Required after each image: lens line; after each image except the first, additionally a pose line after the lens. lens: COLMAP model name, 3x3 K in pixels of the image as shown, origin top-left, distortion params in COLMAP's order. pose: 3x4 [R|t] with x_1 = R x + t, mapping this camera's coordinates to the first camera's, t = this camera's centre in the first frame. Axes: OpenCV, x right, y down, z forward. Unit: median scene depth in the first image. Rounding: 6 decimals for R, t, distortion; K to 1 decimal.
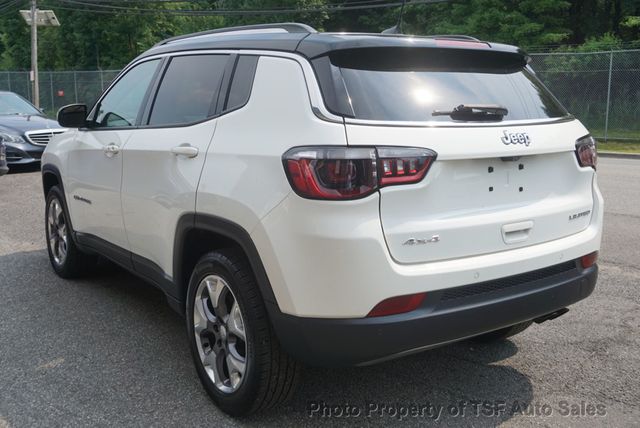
lens RADIAL K [[685.6, 0, 320.0], [0, 685.6, 214.0], [0, 0, 1]] dist [0.011634, -0.014904]
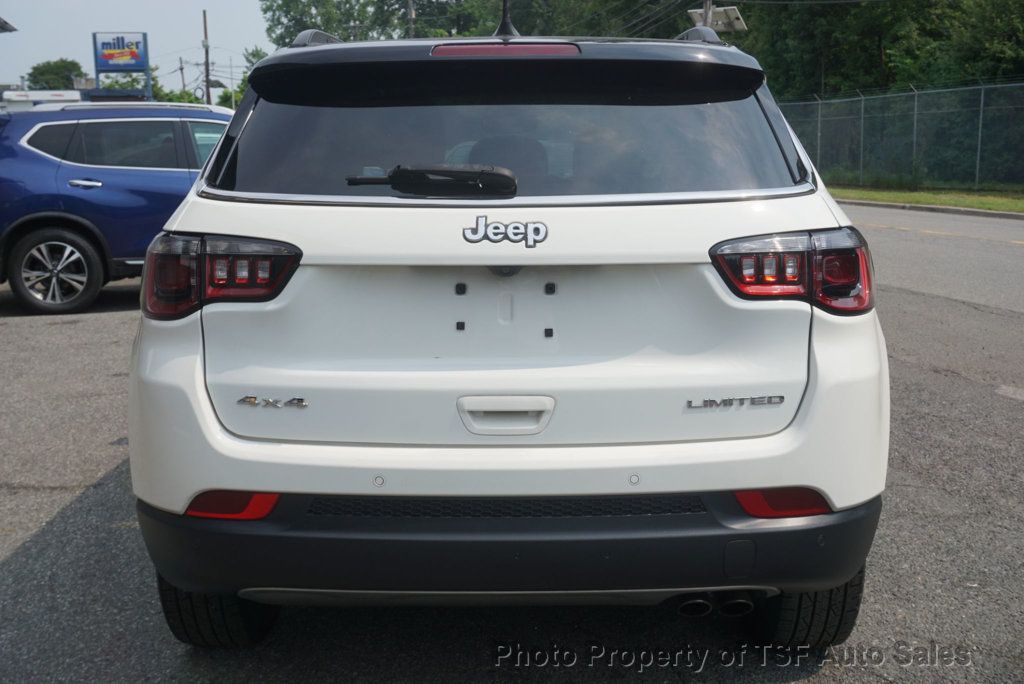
lens RADIAL K [[1167.1, 0, 512.0], [0, 1167.1, 342.0], [0, 0, 1]] dist [0.004677, 0.052923]
pose [[0.805150, 0.094199, -0.585543, 0.518651], [-0.094883, 0.995048, 0.029609, -0.035043], [0.585433, 0.031718, 0.810100, 0.193537]]
